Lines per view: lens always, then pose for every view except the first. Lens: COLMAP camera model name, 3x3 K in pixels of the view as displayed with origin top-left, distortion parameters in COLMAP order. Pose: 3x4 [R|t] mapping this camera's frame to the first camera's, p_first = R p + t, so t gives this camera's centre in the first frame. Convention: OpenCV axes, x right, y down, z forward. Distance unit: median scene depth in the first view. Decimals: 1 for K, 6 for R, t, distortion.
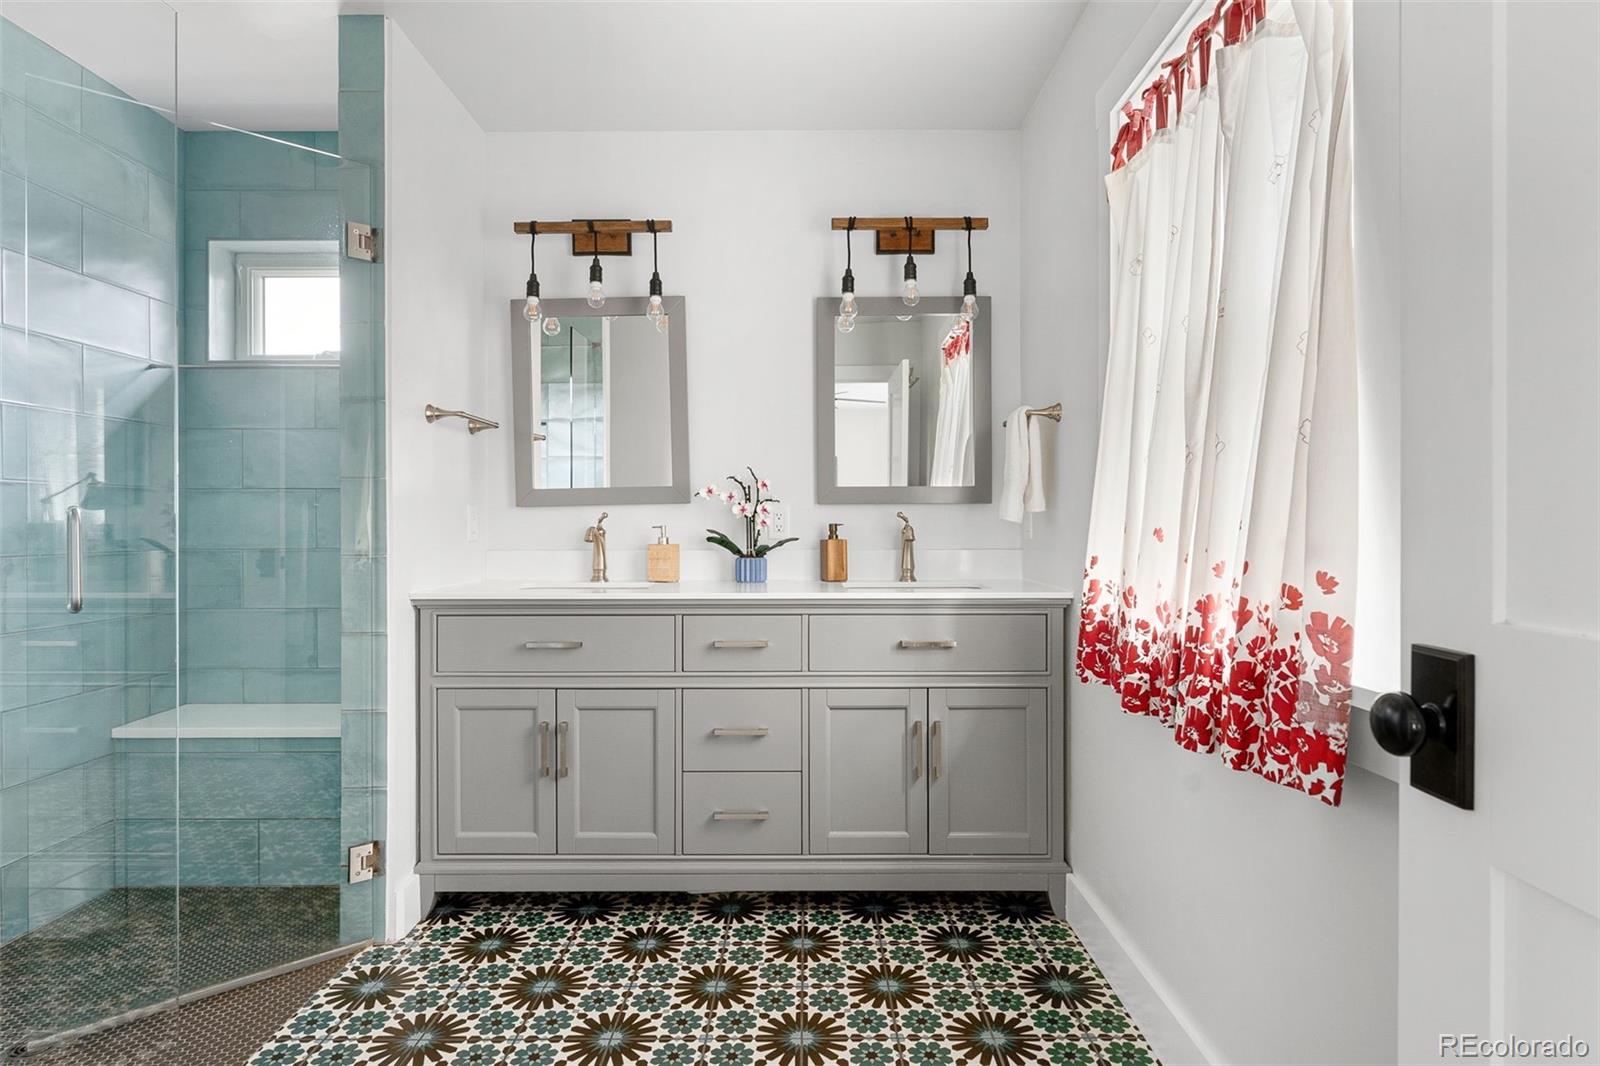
lens RADIAL K [[847.4, 0, 800.1], [0, 847.4, 529.7], [0, 0, 1]] dist [0.001441, 0.000512]
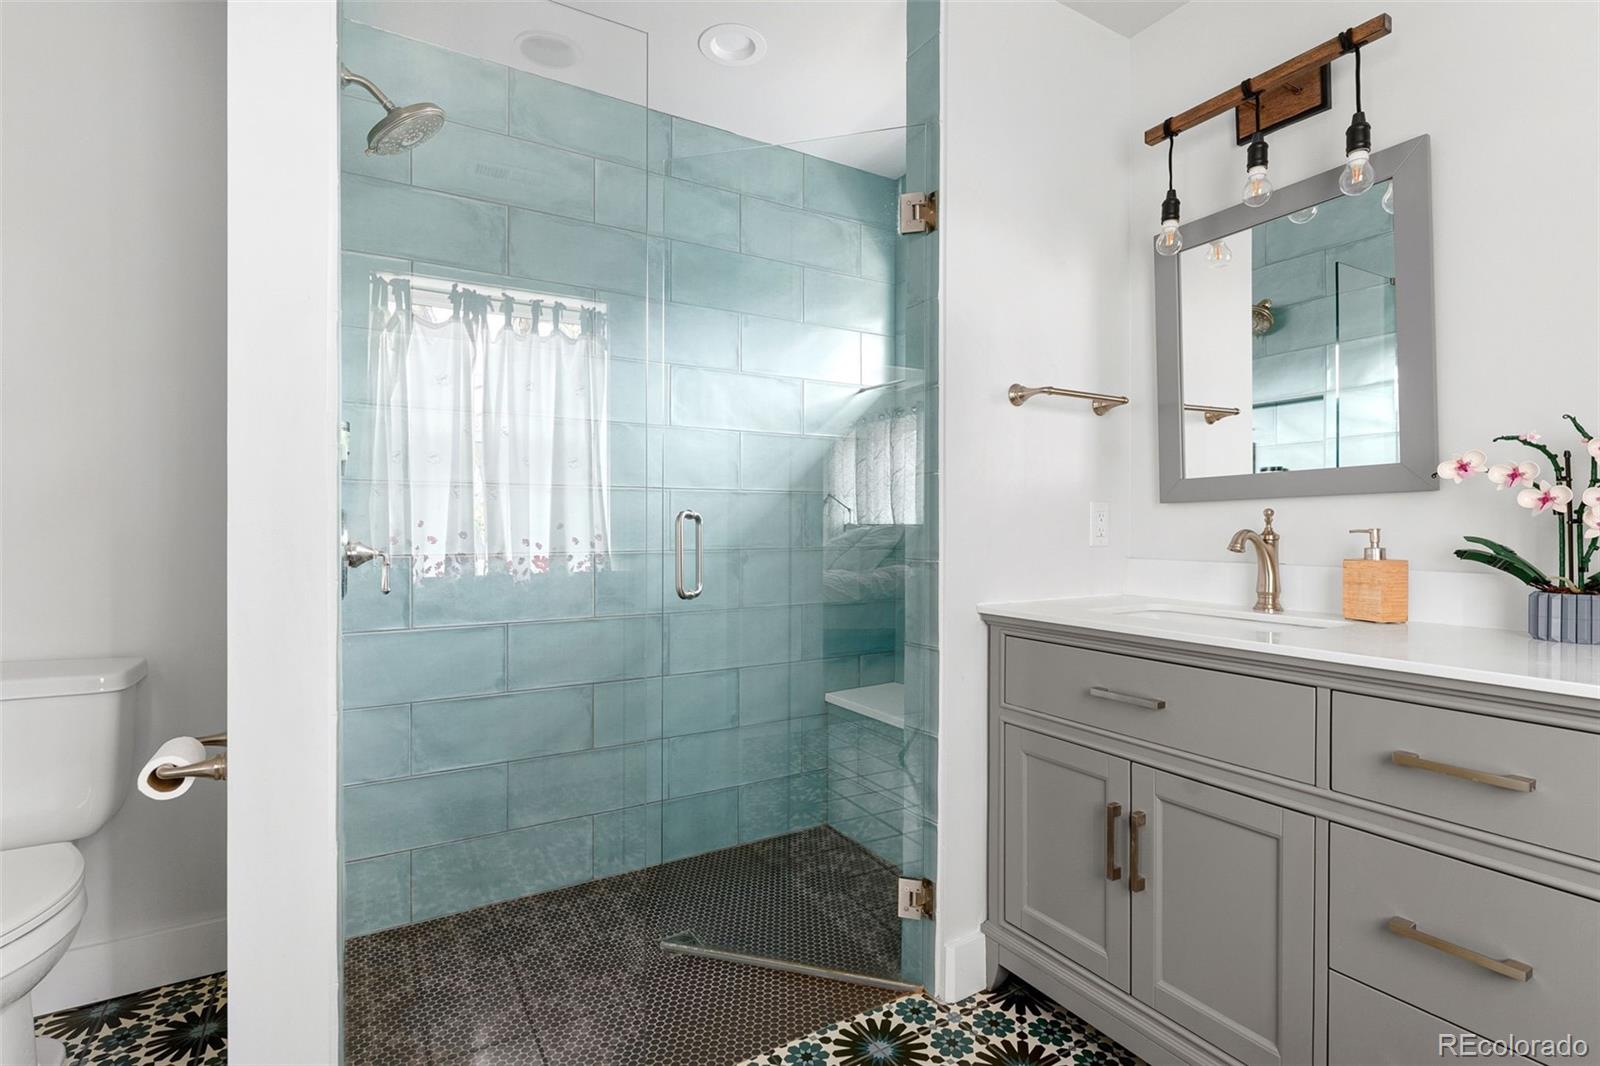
lens RADIAL K [[761.6, 0, 805.9], [0, 761.6, 530.5], [0, 0, 1]] dist [-0.002559, 0.000030]
pose [[0.522565, 0.008597, -0.852556, 0.106283], [-0.007068, 0.999958, 0.005751, -0.004525], [0.852570, 0.003021, 0.522604, 0.438479]]
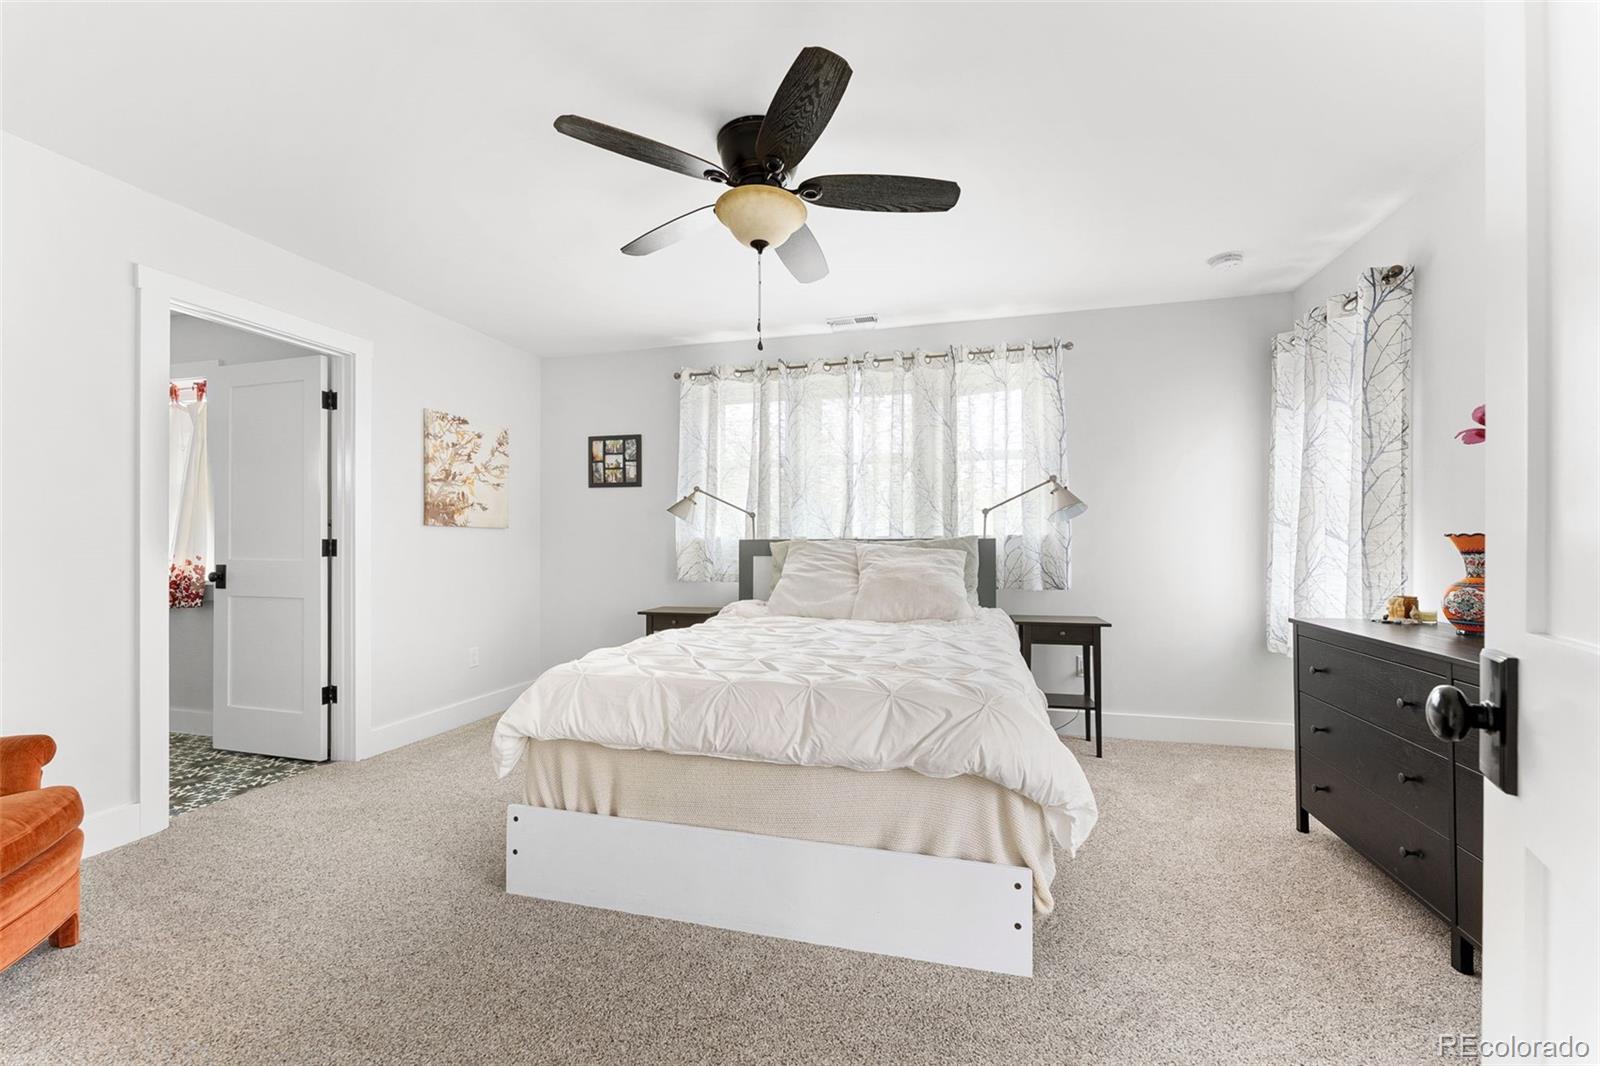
lens RADIAL K [[652.3, 0, 798.6], [0, 652.3, 540.1], [0, 0, 1]] dist [0.000494, 0.000013]
pose [[0.252228, 0.006110, 0.967649, -0.607414], [0.009055, 0.999921, -0.008674, 0.008282], [-0.967626, 0.010950, 0.252153, -0.931140]]
